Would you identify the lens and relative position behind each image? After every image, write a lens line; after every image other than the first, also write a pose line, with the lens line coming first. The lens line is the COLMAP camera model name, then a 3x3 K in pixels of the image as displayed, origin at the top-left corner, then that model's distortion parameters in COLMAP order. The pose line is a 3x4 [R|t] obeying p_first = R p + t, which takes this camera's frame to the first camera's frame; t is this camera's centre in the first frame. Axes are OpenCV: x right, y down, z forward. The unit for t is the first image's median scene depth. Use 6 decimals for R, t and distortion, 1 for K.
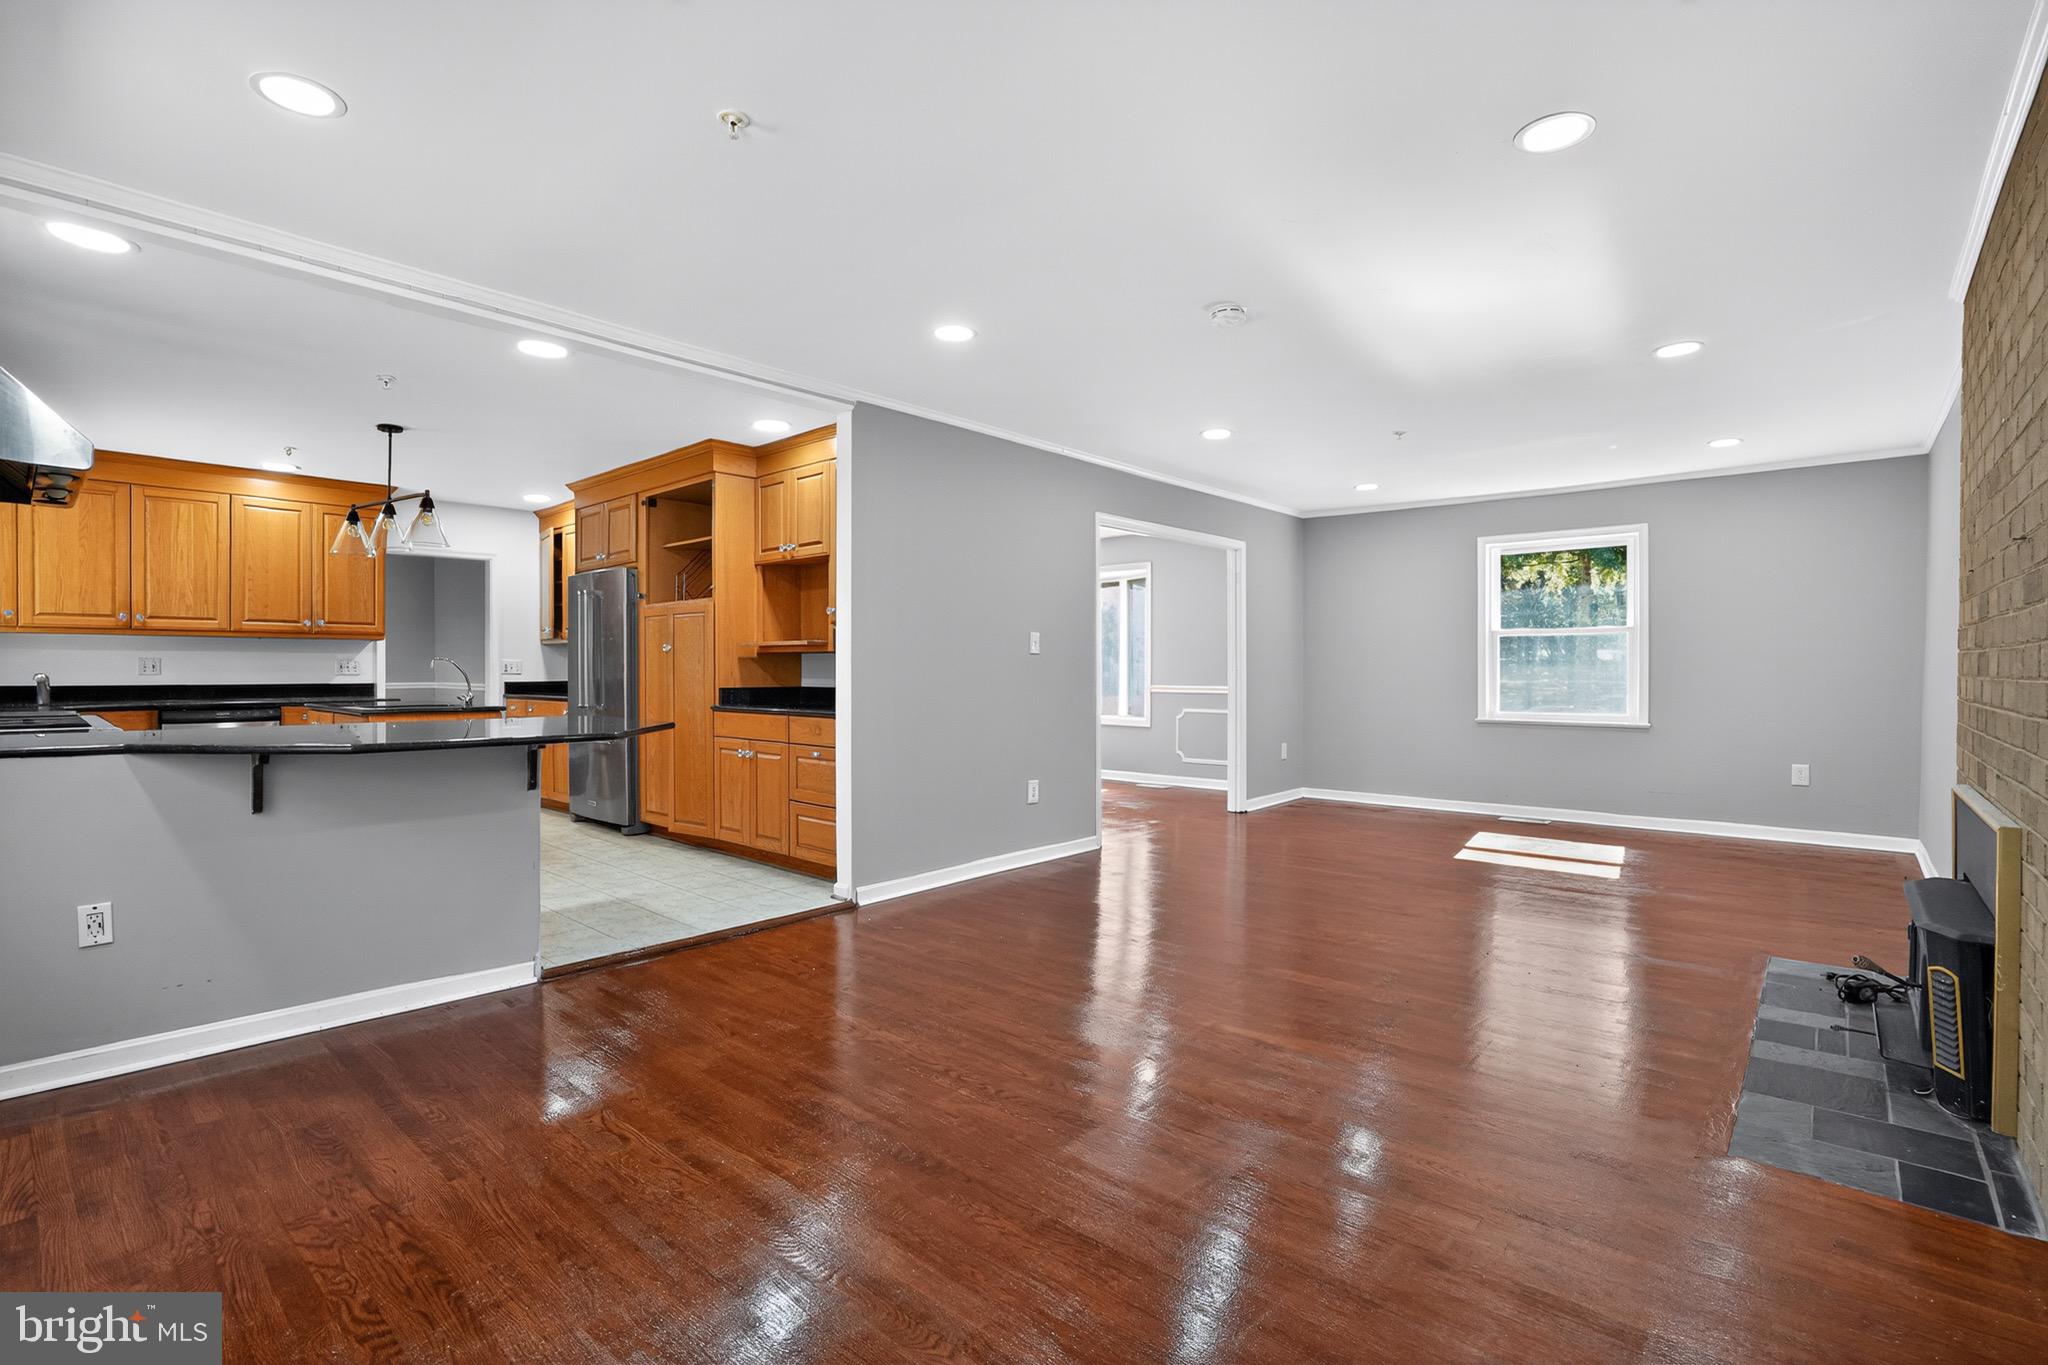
lens RADIAL K [[961.1, 0, 1019.9], [0, 961.1, 680.2], [0, 0, 1]] dist [-0.041175, 0.005231]
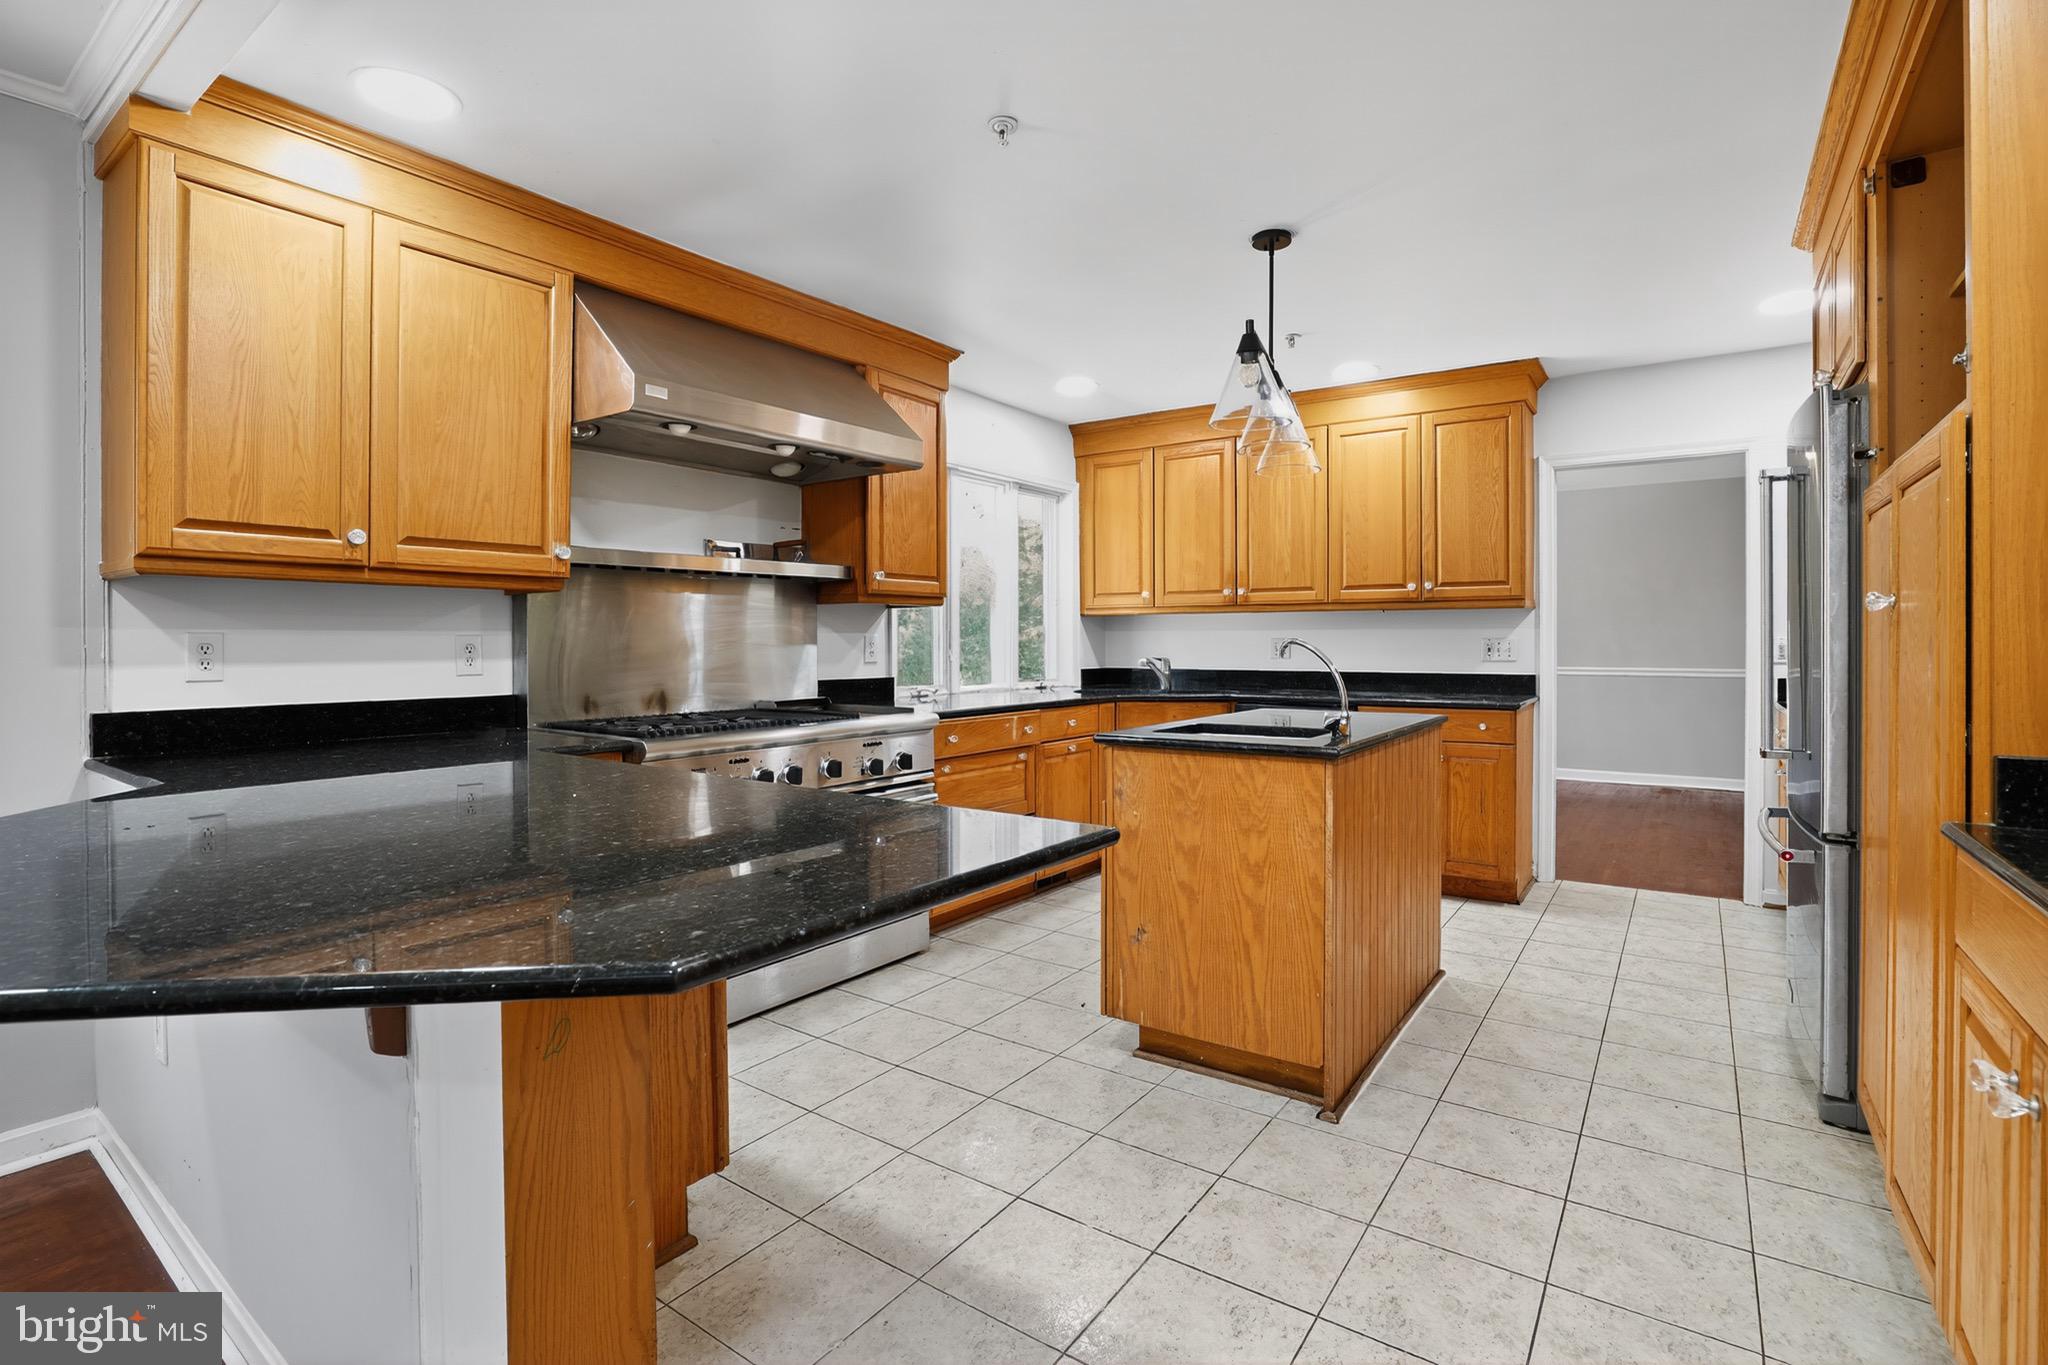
lens RADIAL K [[961.1, 0, 1042.5], [0, 961.1, 643.6], [0, 0, 1]] dist [-0.041175, 0.005231]
pose [[0.091620, 0.005632, -0.995778, -0.091775], [-0.003375, 0.999980, 0.005345, -0.023981], [0.995788, 0.002871, 0.091637, 0.731755]]
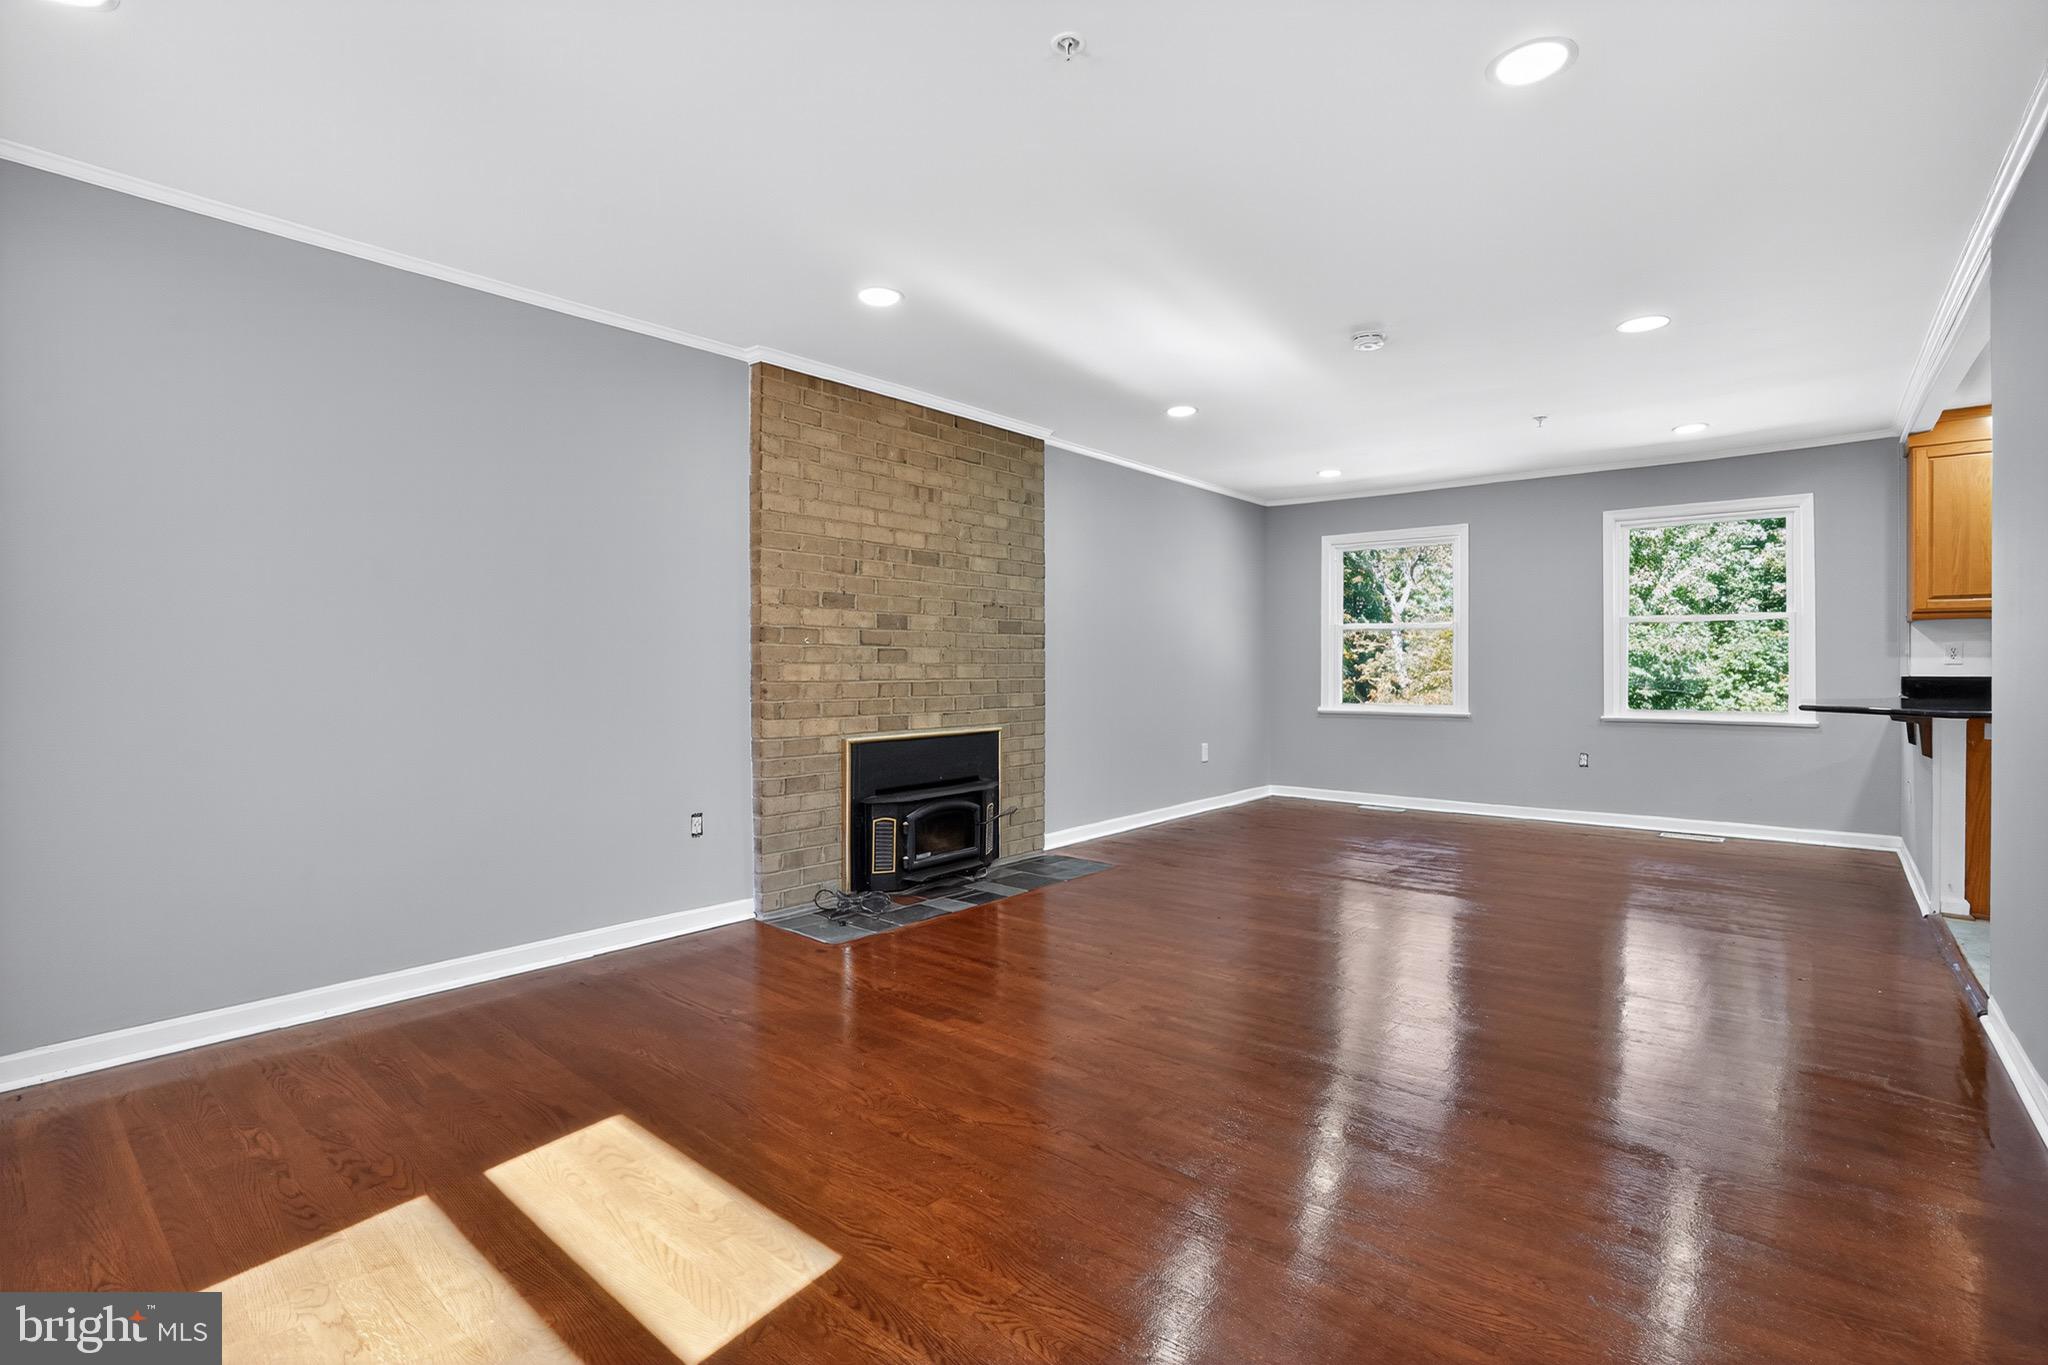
lens RADIAL K [[961.1, 0, 1023.9], [0, 961.1, 678.6], [0, 0, 1]] dist [-0.041175, 0.005231]
pose [[-0.999959, 0.006995, -0.005761, 0.376974], [0.006885, 0.999797, 0.018915, -0.014025], [0.005892, 0.018874, -0.999805, 1.296984]]
